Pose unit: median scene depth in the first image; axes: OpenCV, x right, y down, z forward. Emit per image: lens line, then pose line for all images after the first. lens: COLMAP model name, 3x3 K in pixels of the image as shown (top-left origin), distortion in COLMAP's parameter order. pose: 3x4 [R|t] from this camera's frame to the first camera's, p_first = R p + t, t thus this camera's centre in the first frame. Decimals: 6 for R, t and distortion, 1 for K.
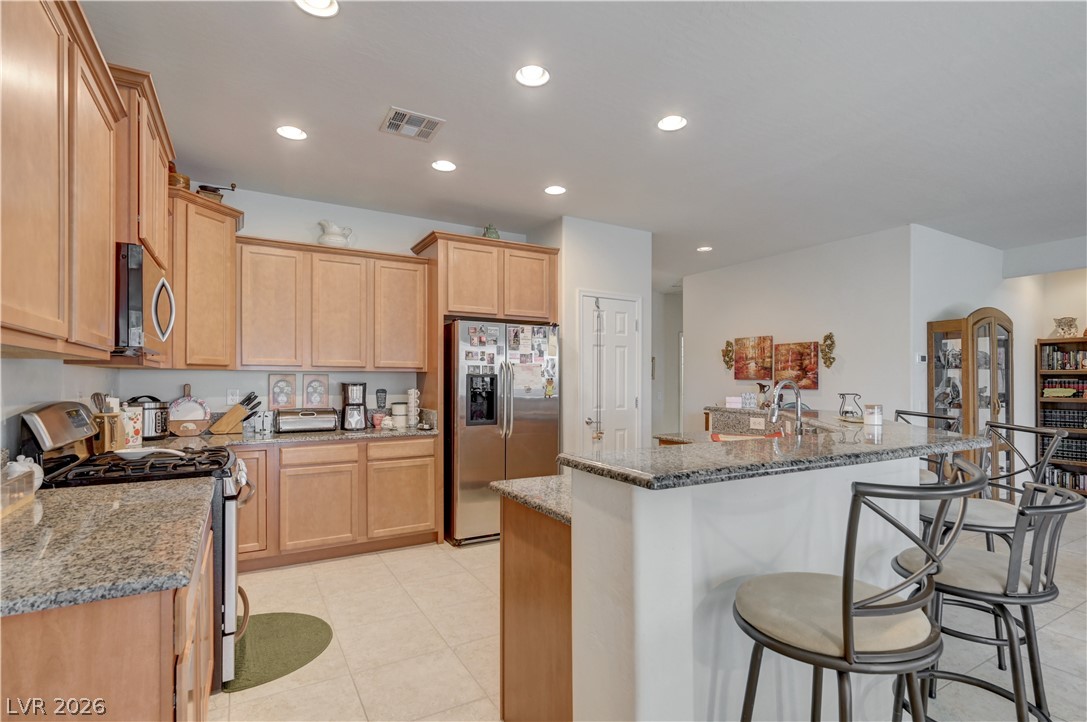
lens RADIAL K [[518.3, 0, 547.5], [0, 518.3, 384.6], [0, 0, 1]] dist [0.000677, 0.000151]
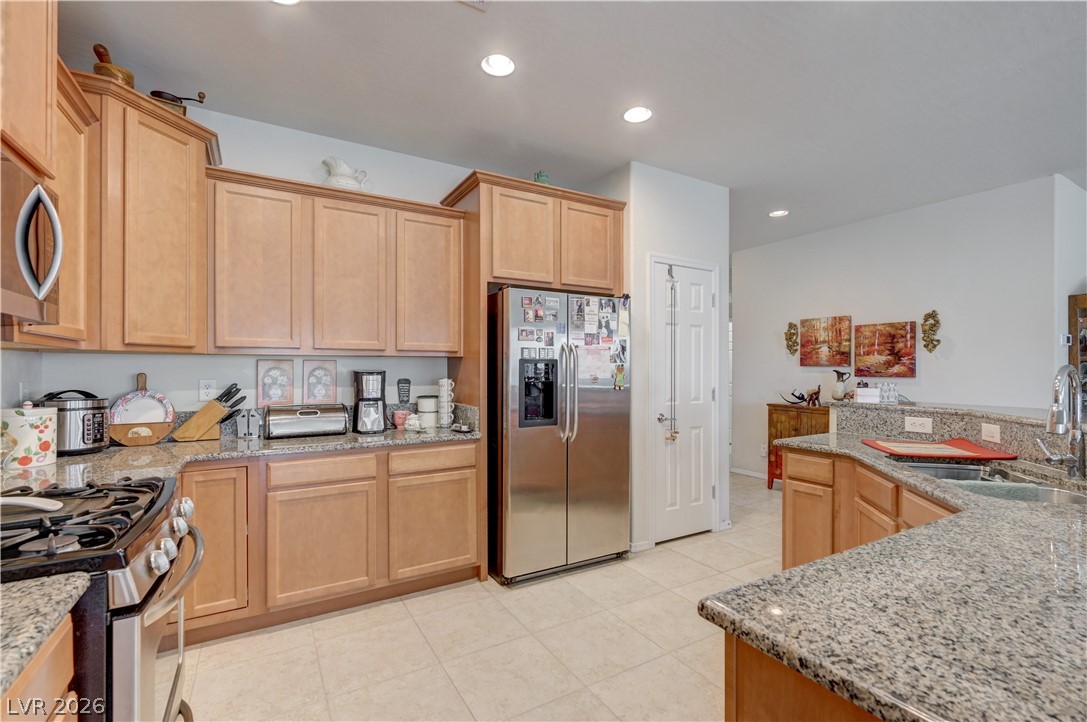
lens RADIAL K [[480.4, 0, 548.5], [0, 480.4, 371.4], [0, 0, 1]] dist [-0.001332, -0.000089]
pose [[0.999949, -0.001908, 0.009927, -0.116844], [0.001914, 0.999998, -0.000605, -0.001639], [-0.009926, 0.000624, 0.999951, 0.289041]]
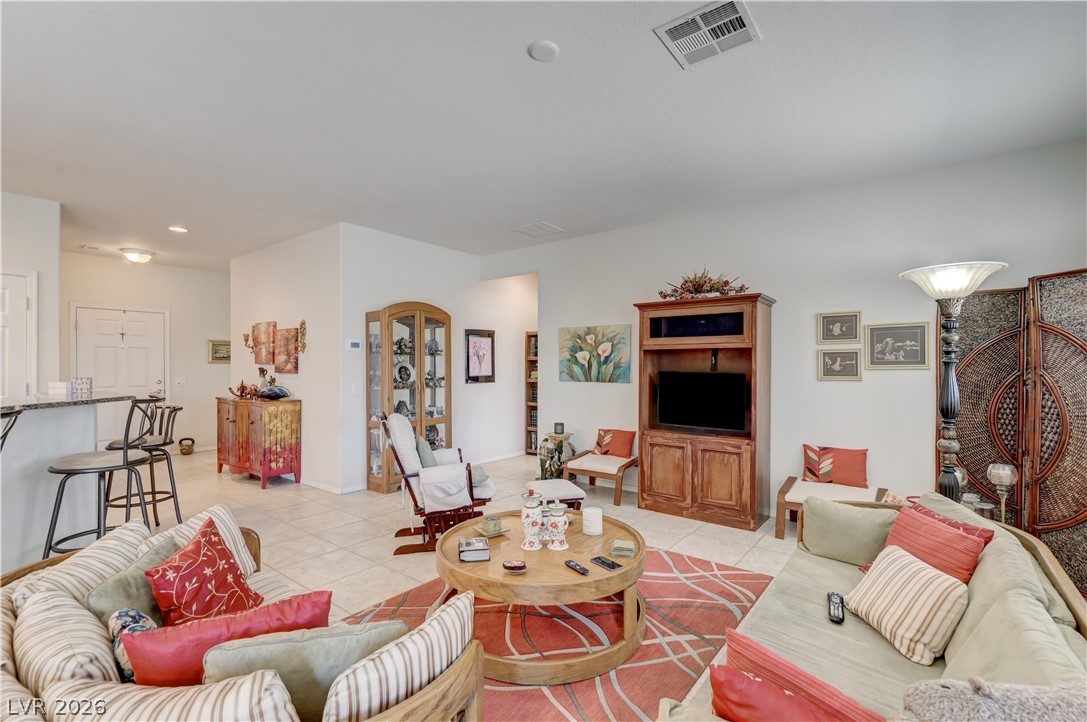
lens RADIAL K [[480.4, 0, 548.5], [0, 480.4, 371.4], [0, 0, 1]] dist [-0.001332, -0.000089]
pose [[0.929931, -0.002461, 0.367725, 0.843664], [0.001321, 0.999994, 0.003352, 0.003703], [-0.367731, -0.002632, 0.929929, -0.122797]]
